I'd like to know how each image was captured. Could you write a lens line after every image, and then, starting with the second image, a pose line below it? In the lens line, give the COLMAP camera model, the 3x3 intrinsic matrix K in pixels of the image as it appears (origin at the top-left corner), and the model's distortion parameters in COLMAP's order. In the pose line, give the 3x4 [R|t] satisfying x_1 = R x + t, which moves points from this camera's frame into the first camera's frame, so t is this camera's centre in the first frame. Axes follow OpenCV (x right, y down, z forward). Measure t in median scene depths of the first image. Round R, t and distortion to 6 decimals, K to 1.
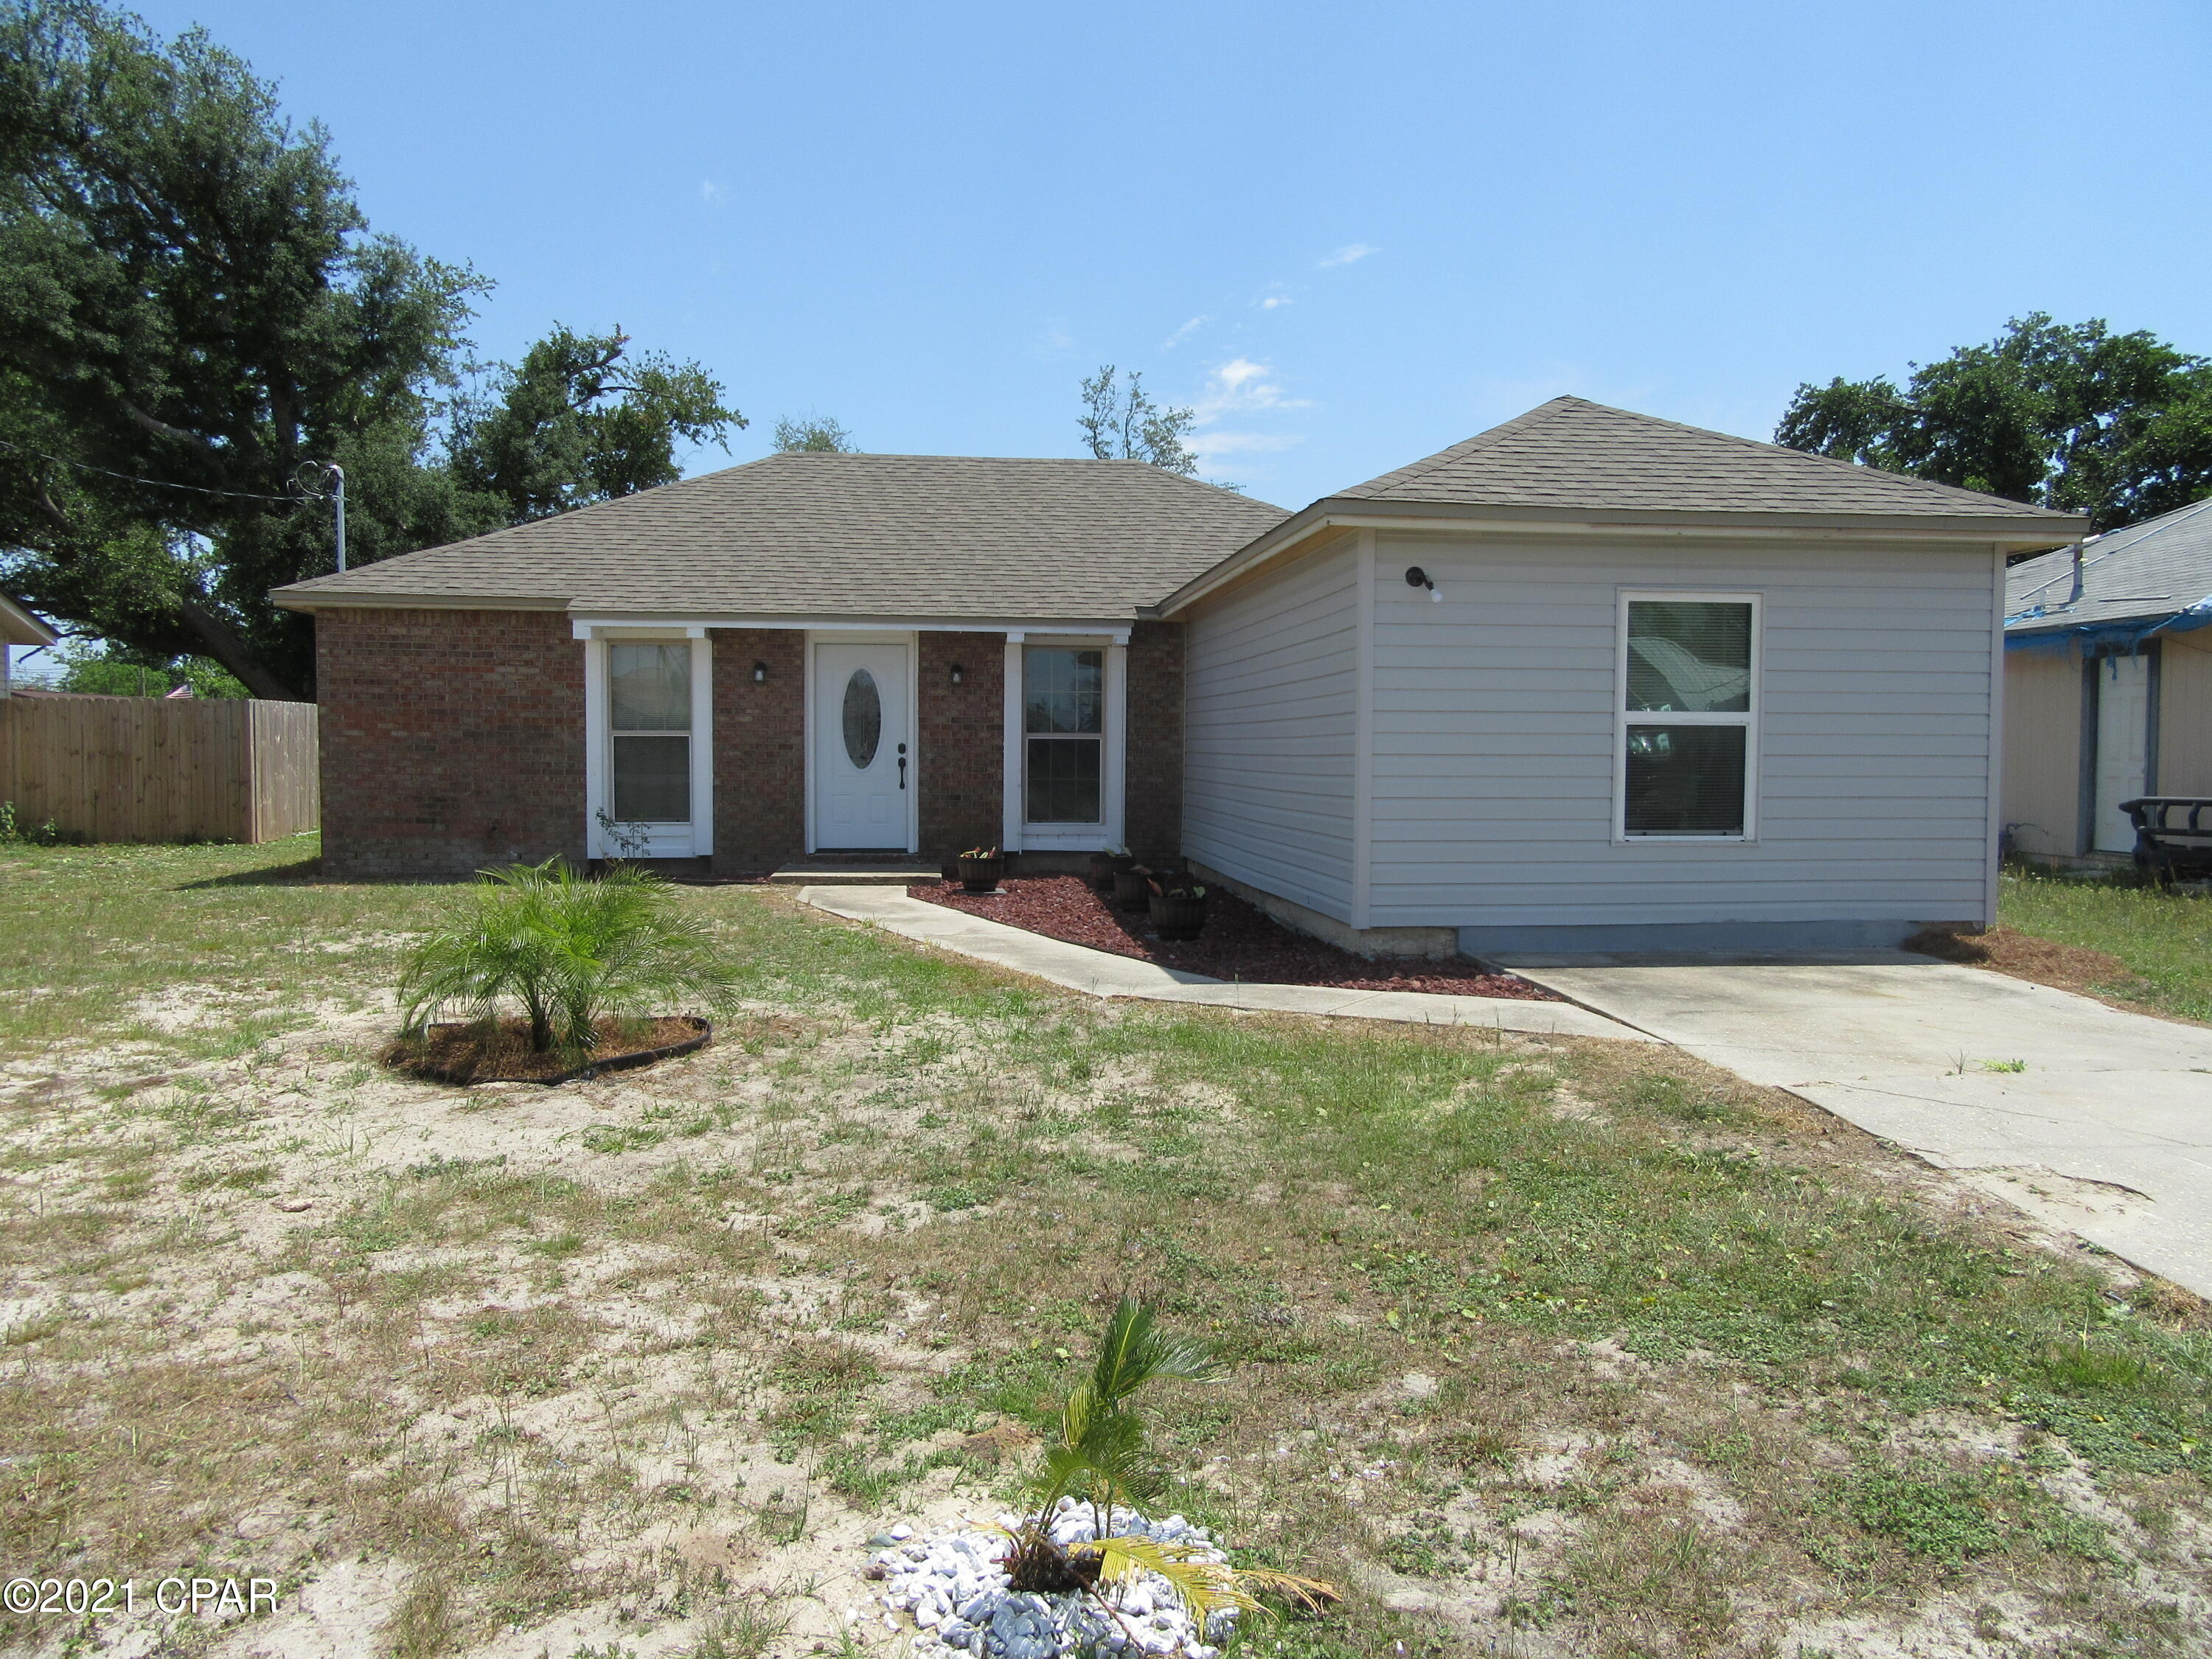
lens RADIAL K [[1661.5, 0, 1113.8], [0, 1661.5, 832.3], [0, 0, 1]] dist [0.006399, 0.000780]
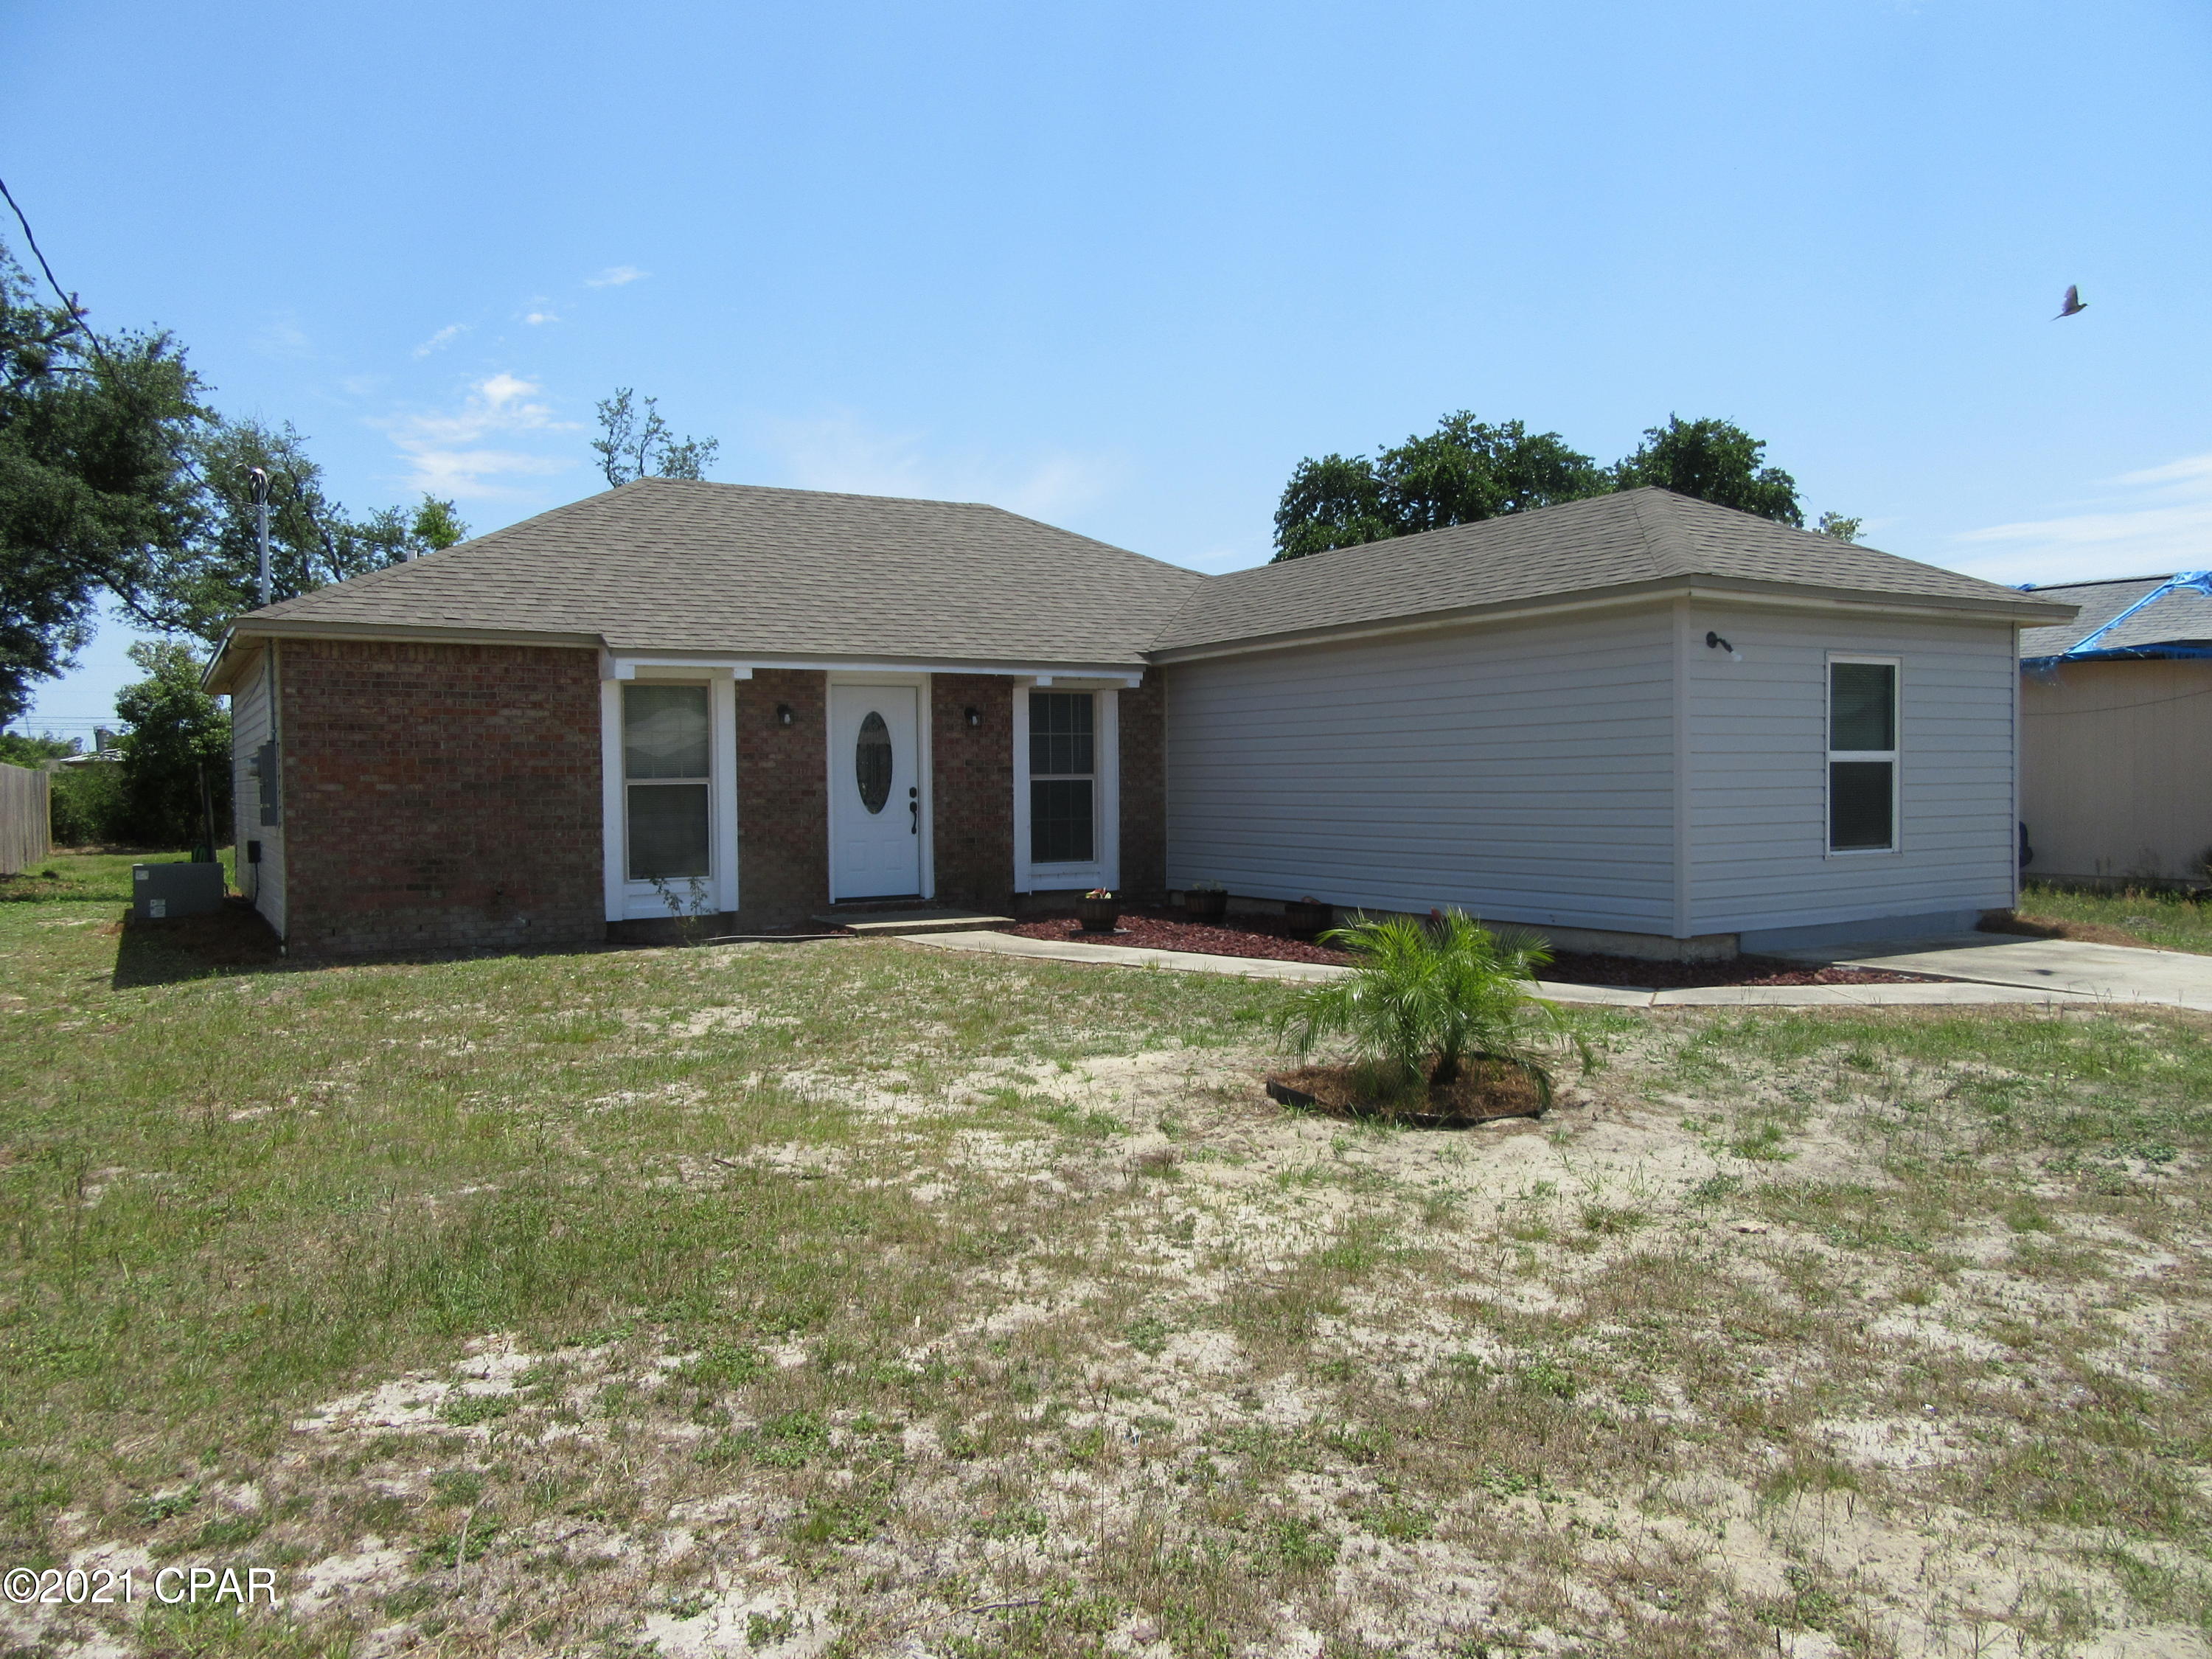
lens RADIAL K [[1661.5, 0, 1113.8], [0, 1661.5, 832.3], [0, 0, 1]] dist [0.006399, 0.000780]
pose [[0.908078, -0.029949, 0.417730, -0.434369], [0.038085, 0.999212, -0.011152, -0.011655], [-0.417067, 0.026036, 0.908503, 0.061231]]
